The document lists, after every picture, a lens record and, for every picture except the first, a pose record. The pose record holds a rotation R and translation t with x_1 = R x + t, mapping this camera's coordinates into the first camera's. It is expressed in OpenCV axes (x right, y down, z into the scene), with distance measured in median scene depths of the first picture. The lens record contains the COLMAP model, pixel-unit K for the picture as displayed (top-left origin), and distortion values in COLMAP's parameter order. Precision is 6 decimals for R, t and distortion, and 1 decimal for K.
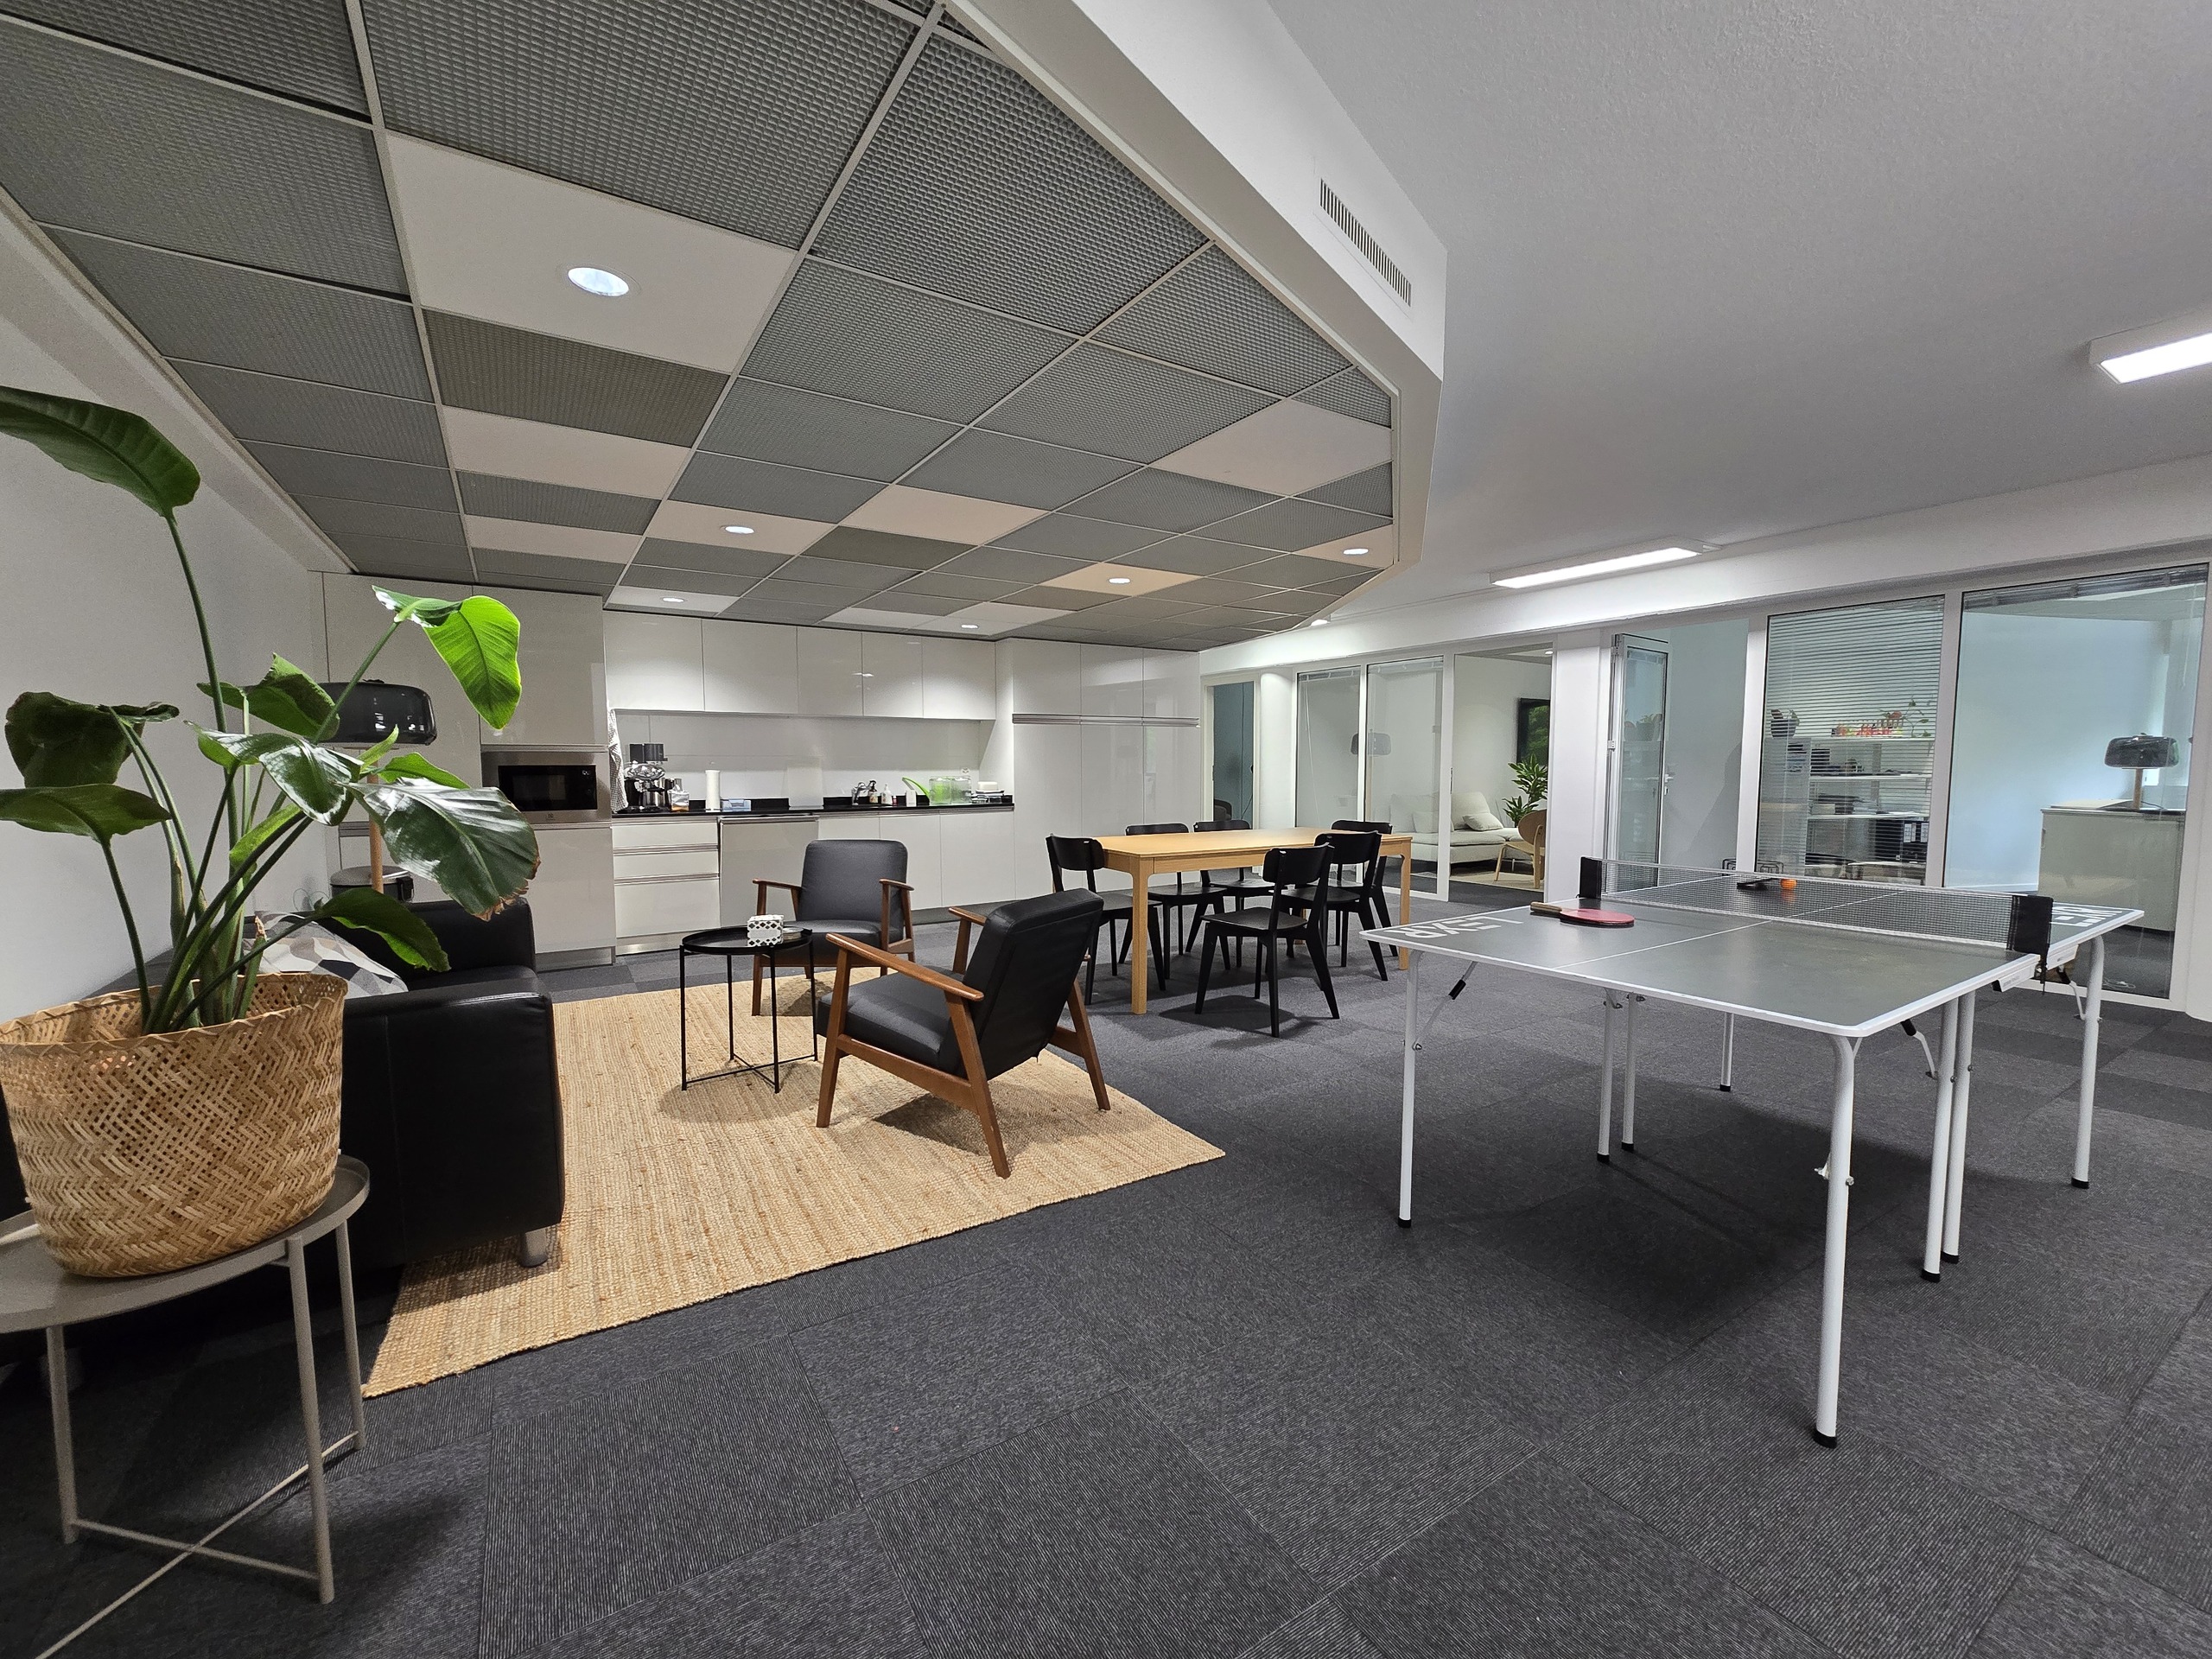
lens RADIAL K [[905.5, 0, 1111.5], [0, 905.5, 828.8], [0, 0, 1]] dist [0.000557, 0.000671]
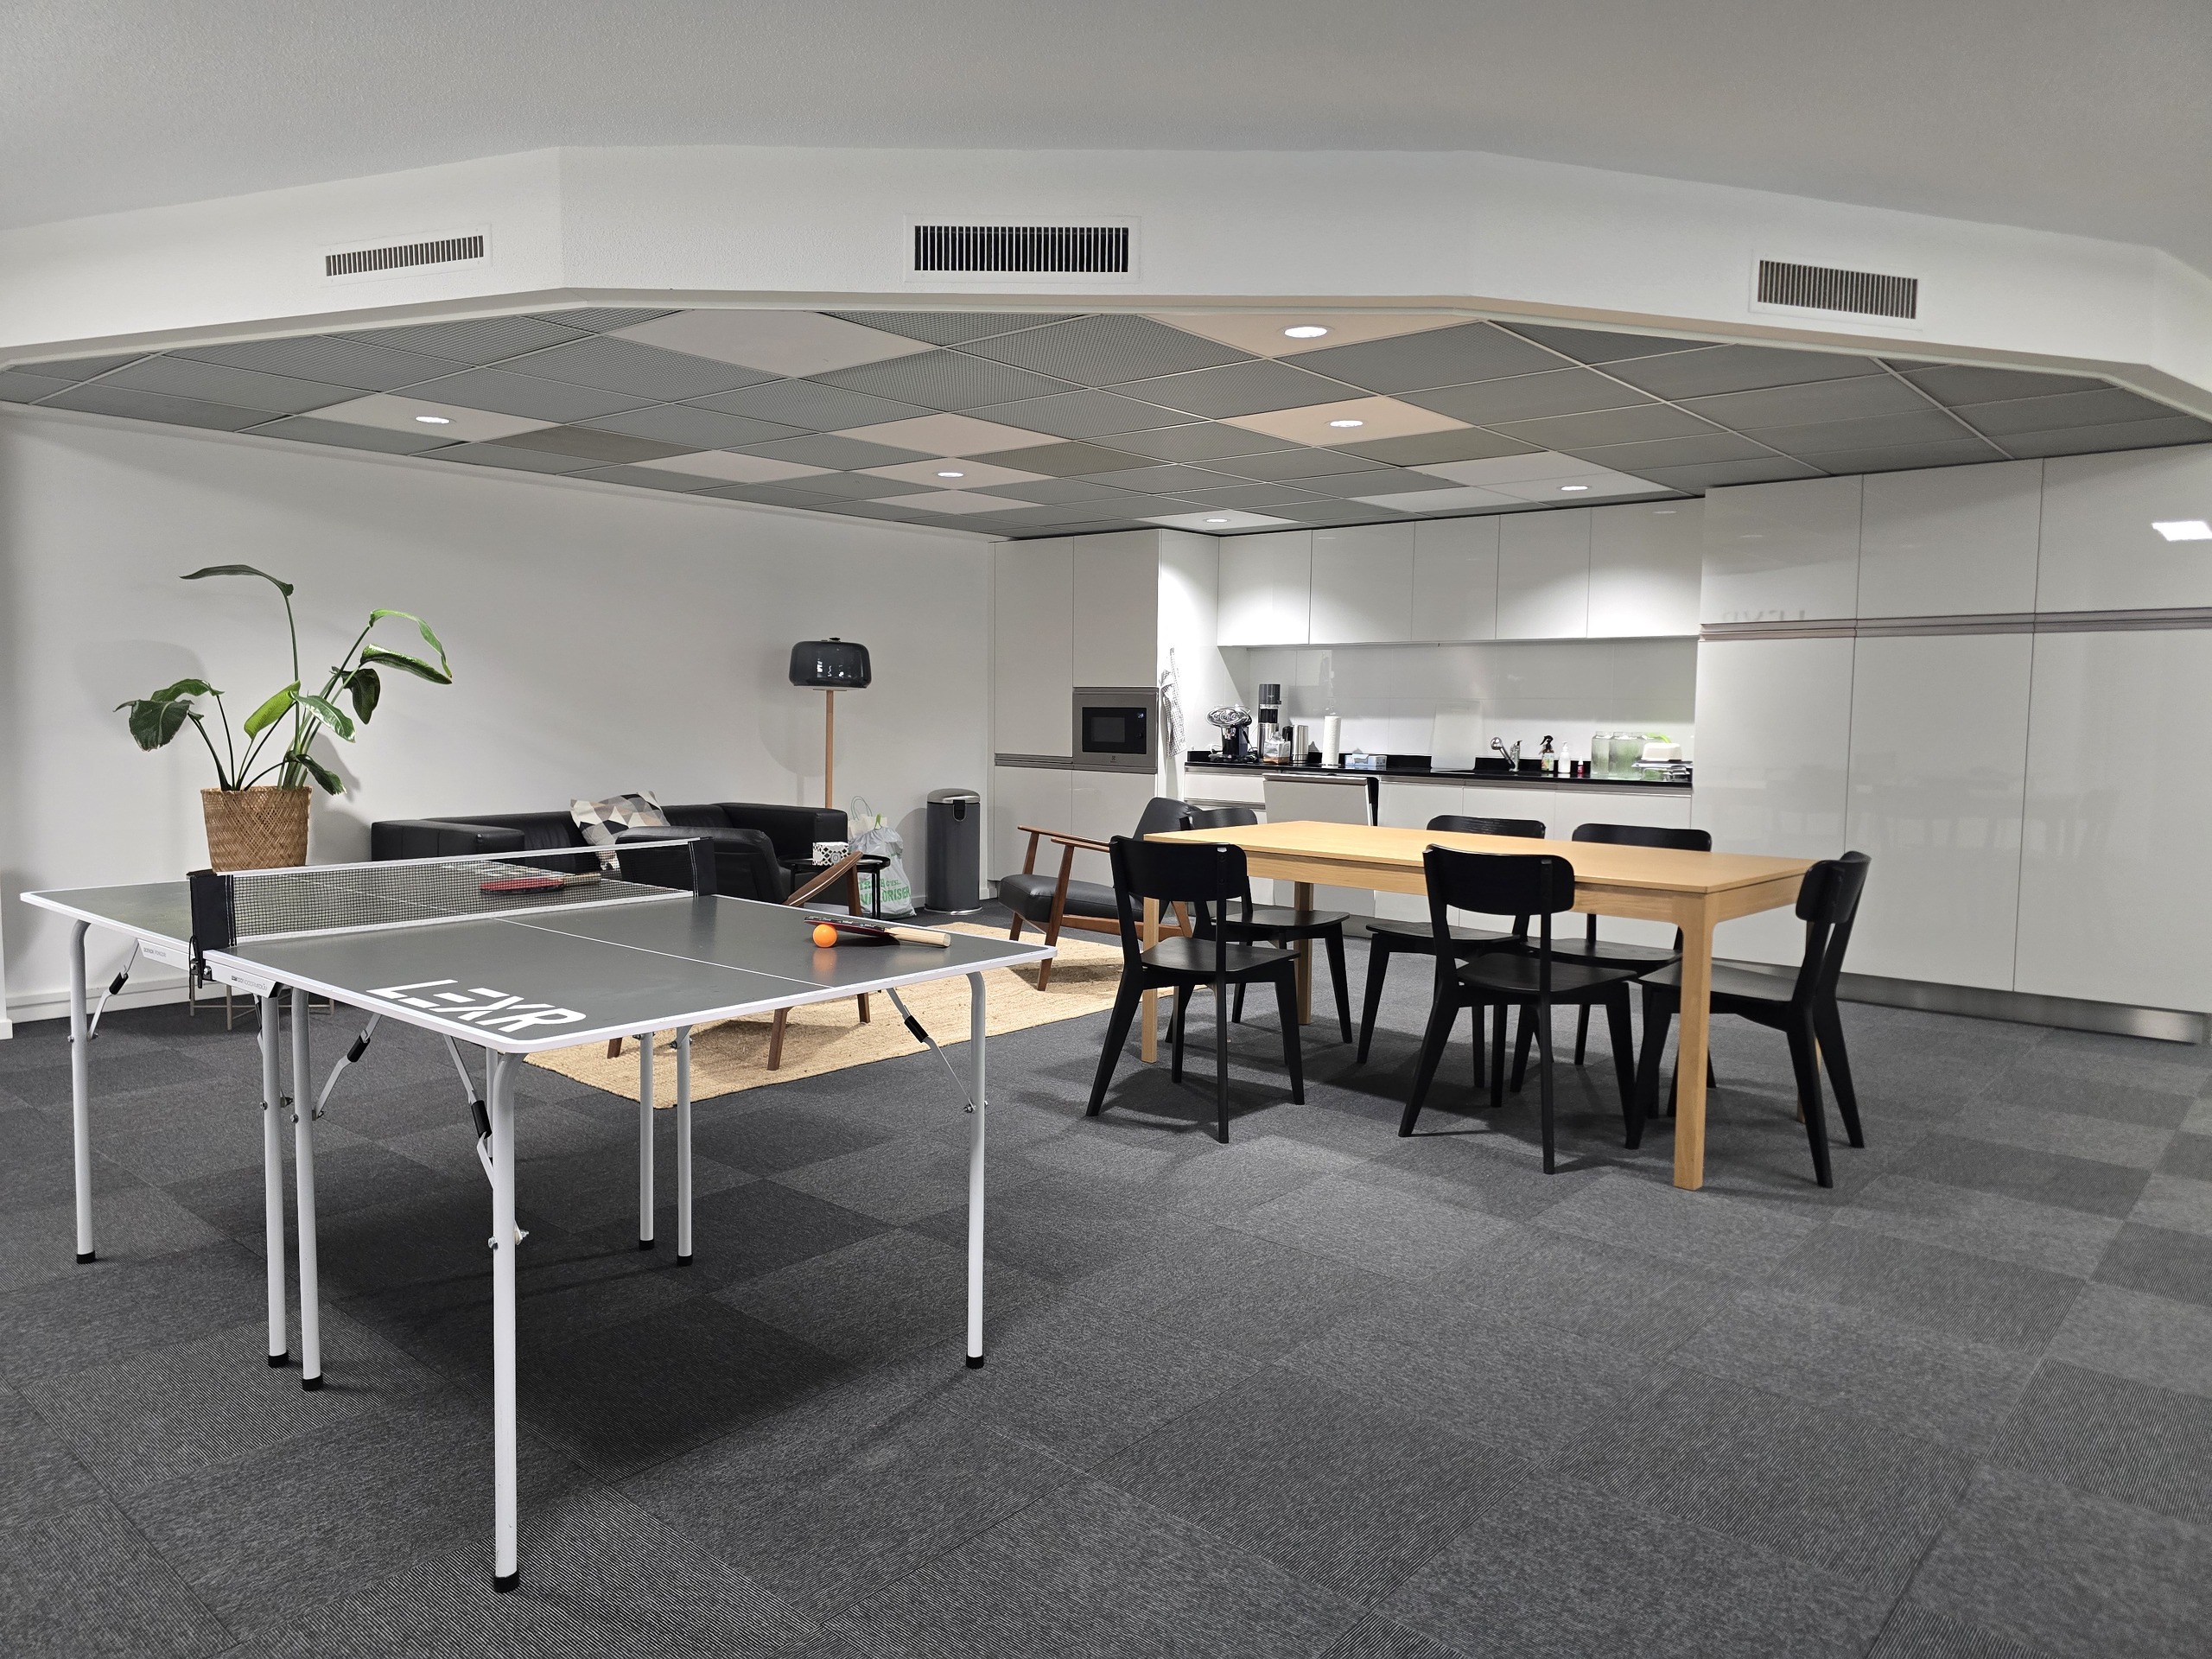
lens RADIAL K [[1492.4, 0, 1075.2], [0, 1492.4, 819.2], [0, 0, 1]] dist [0.000873, 0.000539]
pose [[0.254500, 0.077495, -0.963963, 0.727123], [-0.076887, 0.995250, 0.059711, -0.032152], [0.964012, 0.058920, 0.259249, 0.407214]]
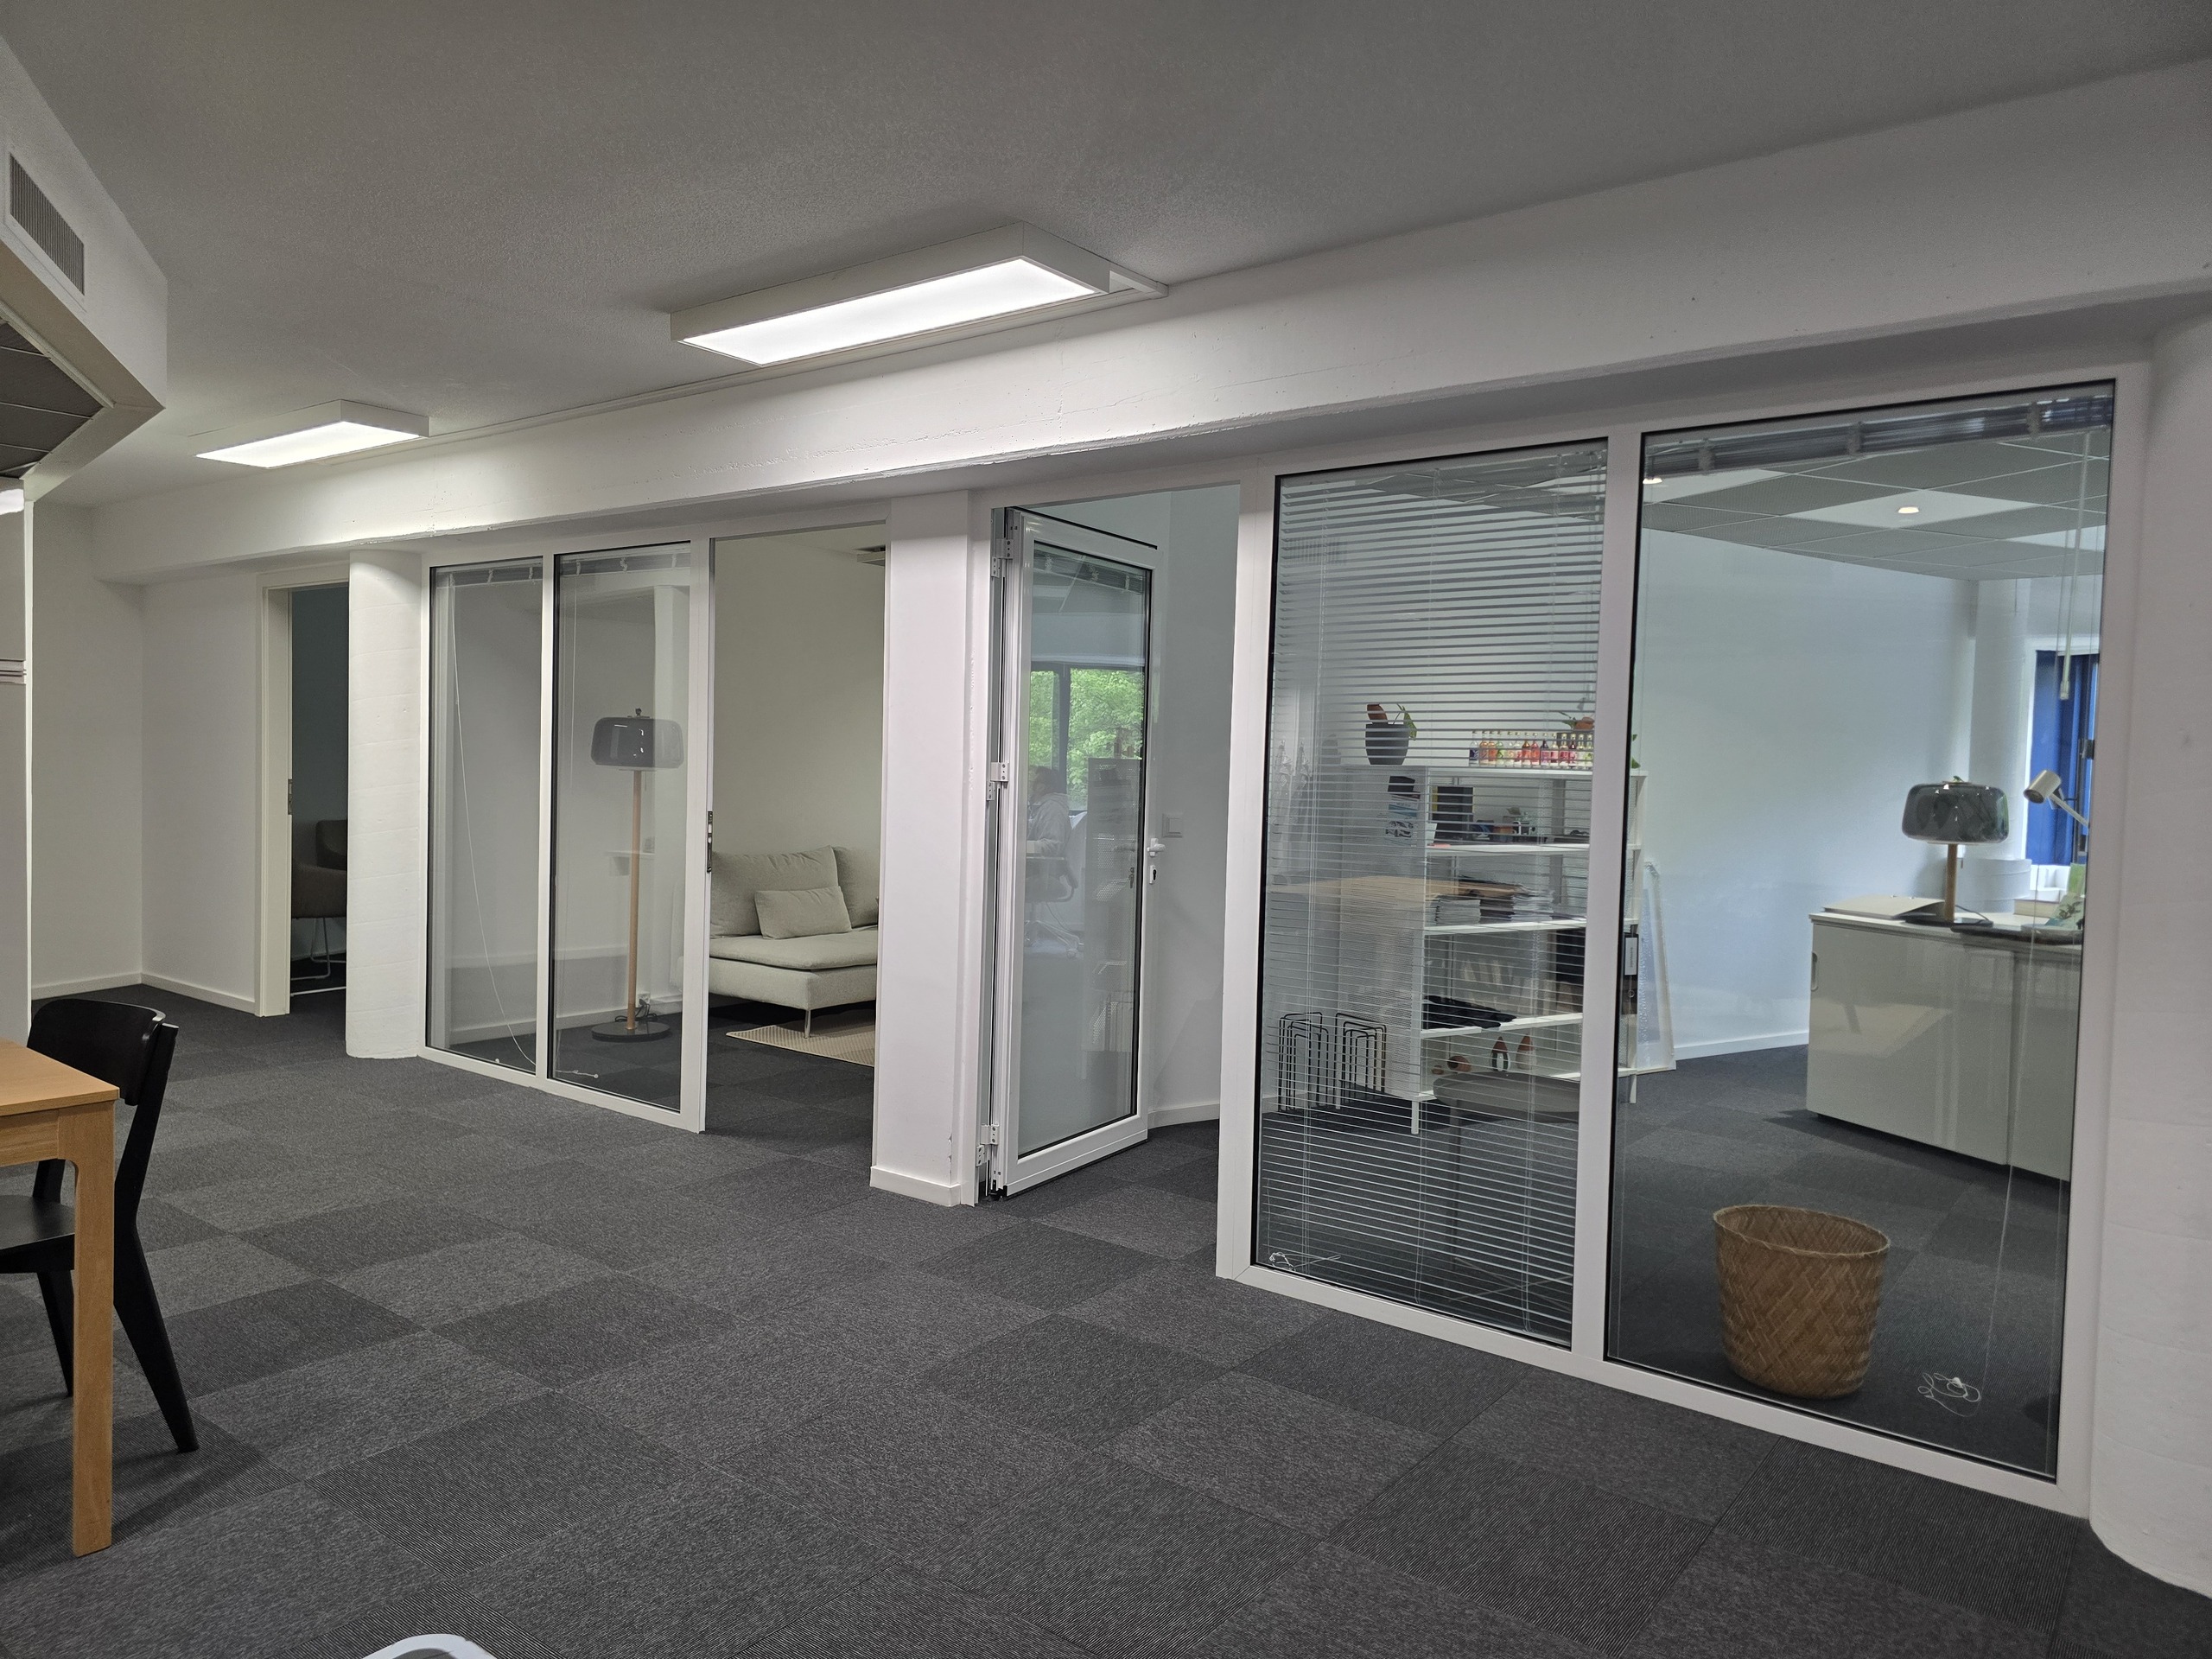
lens RADIAL K [[1492.4, 0, 1075.2], [0, 1492.4, 819.2], [0, 0, 1]] dist [0.000873, 0.000539]
pose [[0.942294, 0.015037, 0.334449, 0.350263], [-0.008159, 0.999726, -0.021959, -0.056522], [-0.334688, 0.017963, 0.942158, 0.340105]]
